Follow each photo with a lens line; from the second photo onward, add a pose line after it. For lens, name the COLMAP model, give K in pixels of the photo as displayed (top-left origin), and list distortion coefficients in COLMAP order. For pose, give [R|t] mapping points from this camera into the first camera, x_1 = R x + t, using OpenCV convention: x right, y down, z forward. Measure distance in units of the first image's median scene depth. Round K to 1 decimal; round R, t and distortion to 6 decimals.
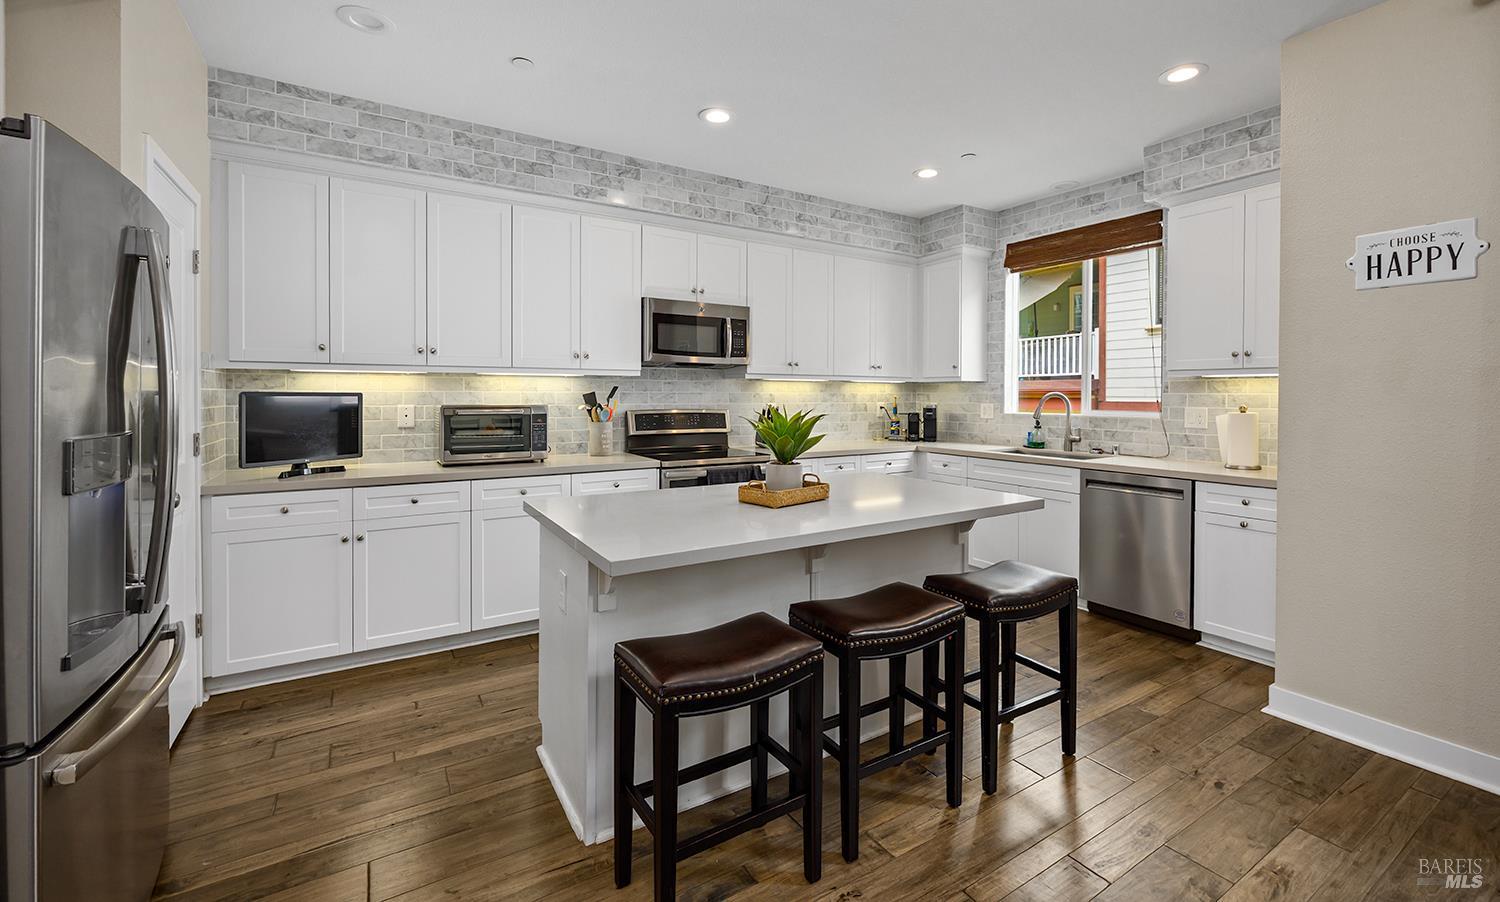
lens RADIAL K [[632.7, 0, 789.1], [0, 632.7, 391.8], [0, 0, 1]] dist [-0.001513, -0.000438]
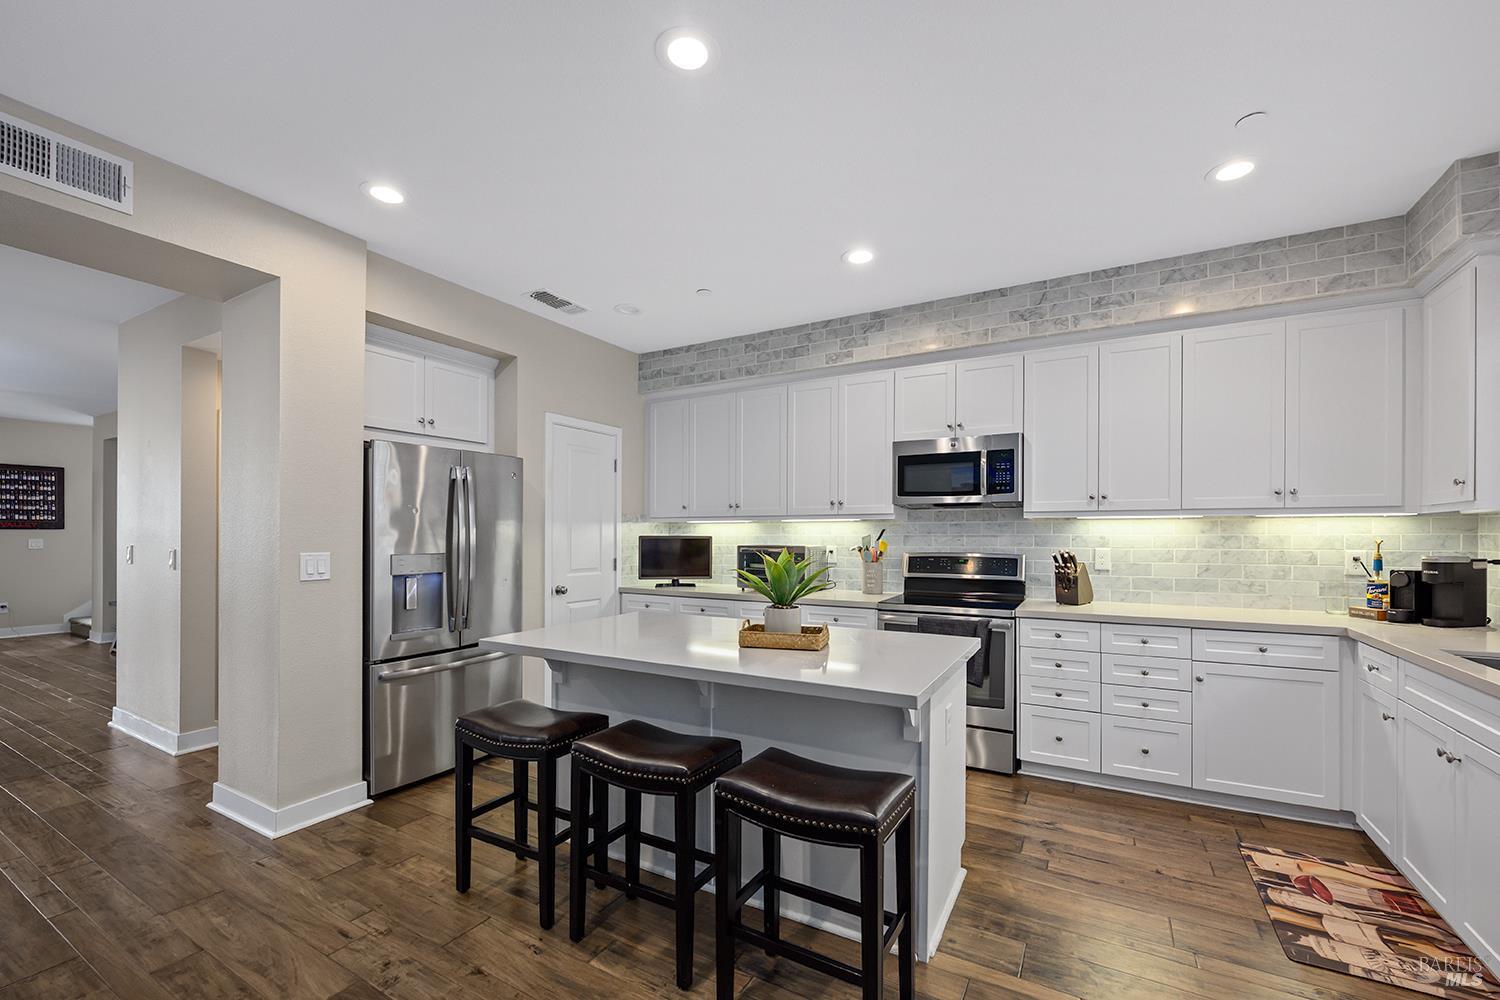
lens RADIAL K [[614.0, 0, 762.0], [0, 614.0, 536.2], [0, 0, 1]] dist [-0.009969, 0.000191]
pose [[0.461376, -0.002209, -0.887202, 0.625377], [0.002616, 0.999996, -0.001130, 0.003995], [0.887201, -0.001799, 0.461380, 0.398758]]
